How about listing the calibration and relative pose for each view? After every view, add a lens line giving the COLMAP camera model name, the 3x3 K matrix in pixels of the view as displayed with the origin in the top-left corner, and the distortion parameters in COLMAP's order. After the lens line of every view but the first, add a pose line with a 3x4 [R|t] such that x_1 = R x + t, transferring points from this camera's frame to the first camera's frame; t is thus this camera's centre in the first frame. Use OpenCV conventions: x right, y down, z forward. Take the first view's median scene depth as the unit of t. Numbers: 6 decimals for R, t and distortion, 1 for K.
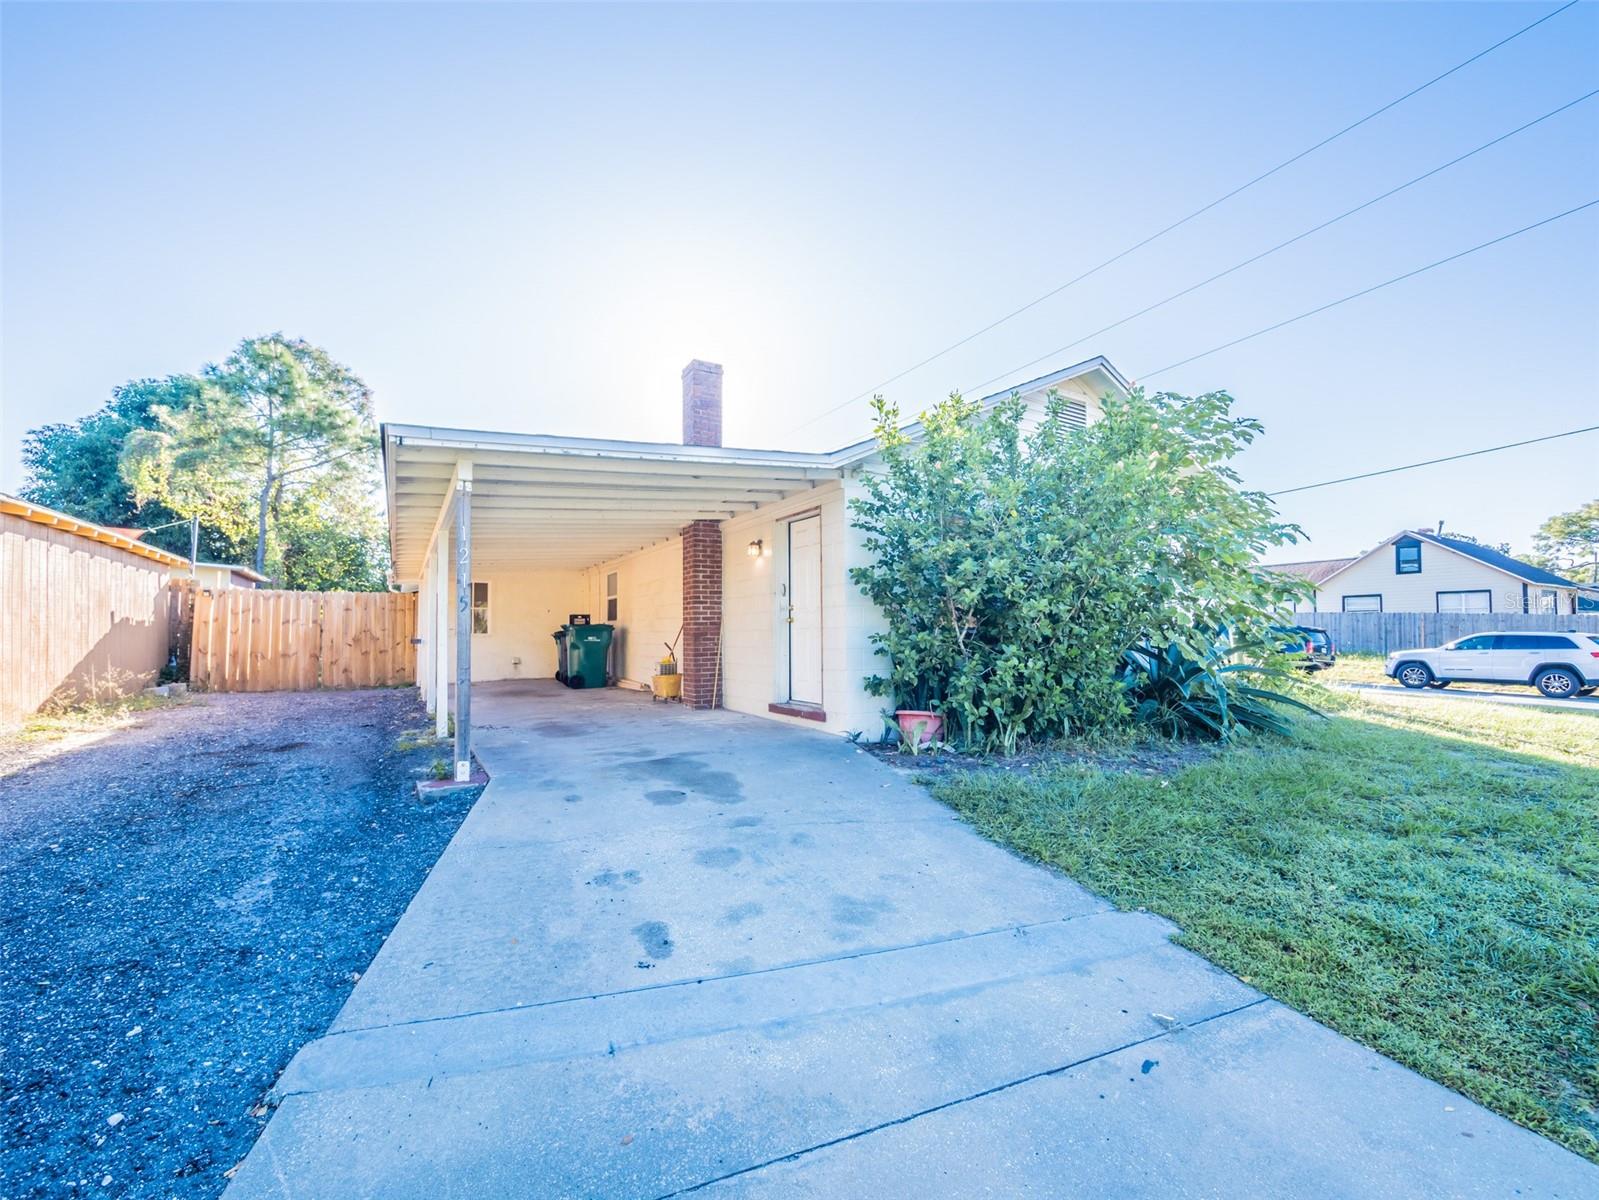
lens RADIAL K [[681.9, 0, 802.8], [0, 681.9, 595.2], [0, 0, 1]] dist [-0.005077, -0.001138]
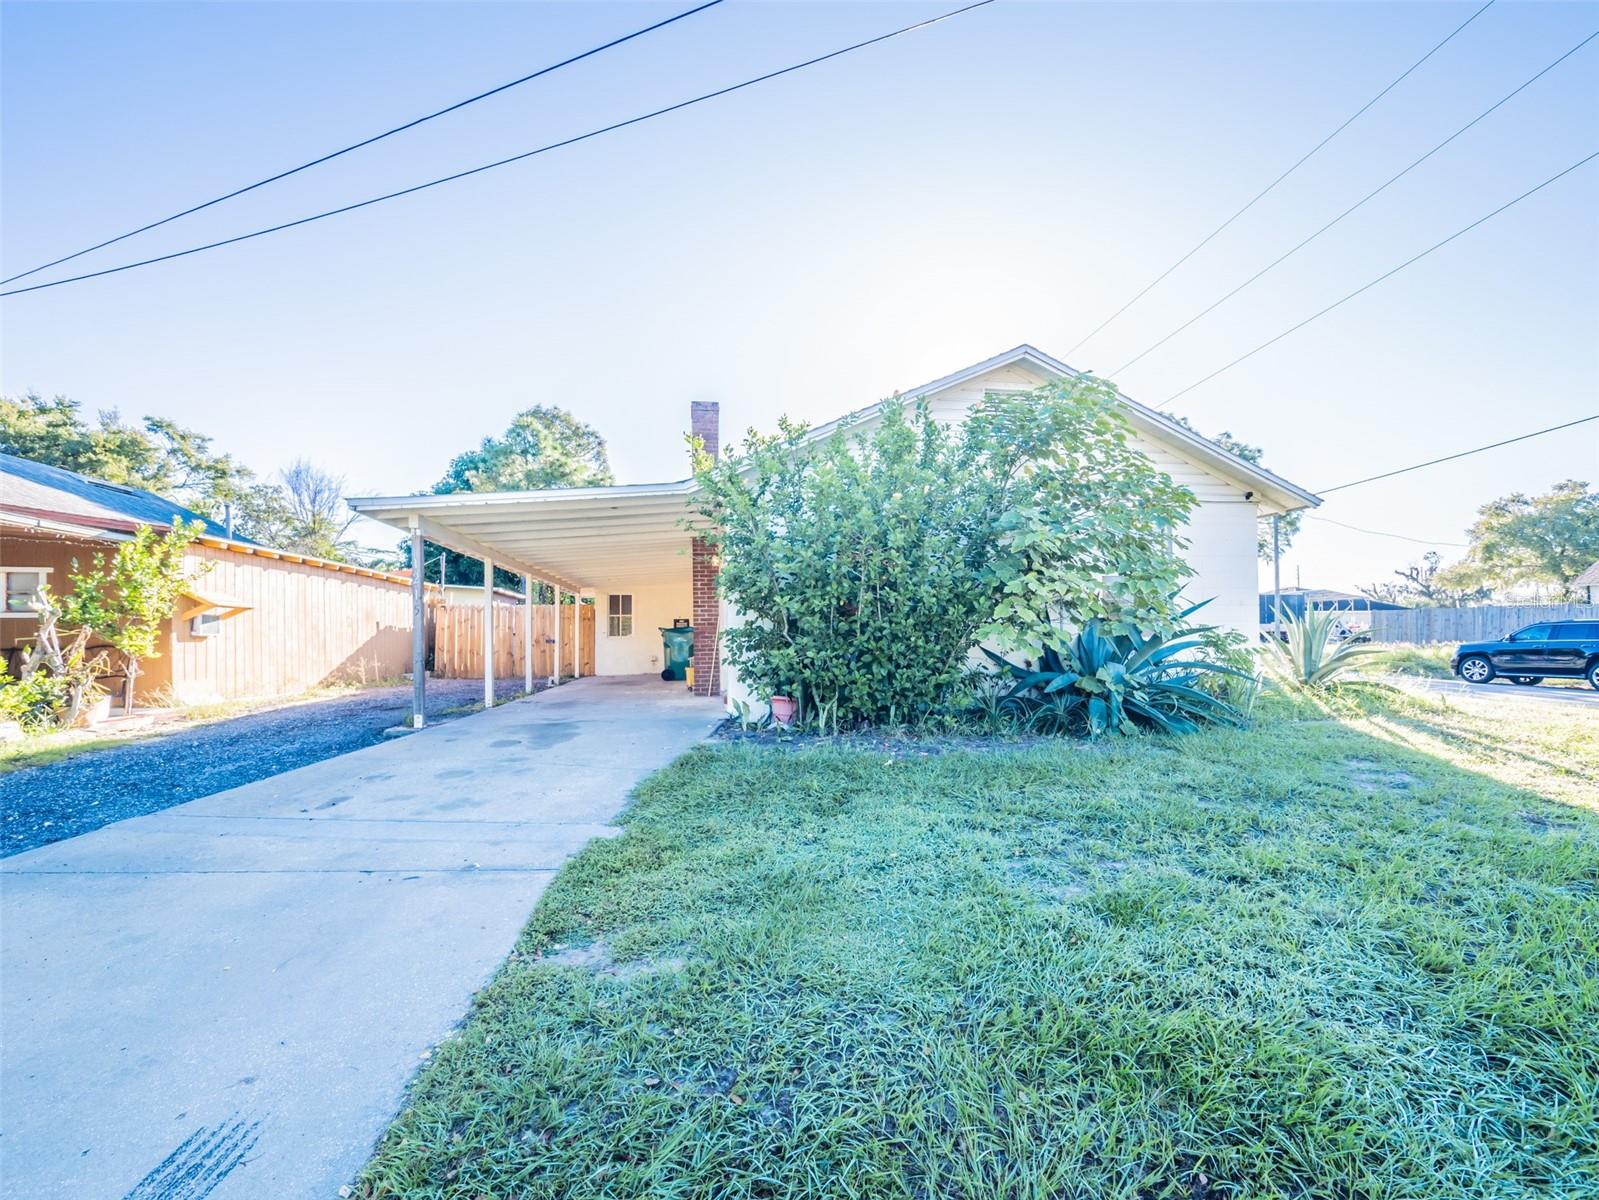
lens RADIAL K [[681.9, 0, 782.1], [0, 681.9, 606.3], [0, 0, 1]] dist [-0.005077, -0.001138]
pose [[0.920255, -0.024152, -0.390573, 0.323618], [0.027532, 0.999616, 0.003057, 0.008067], [0.390350, -0.013567, 0.920567, -0.027093]]
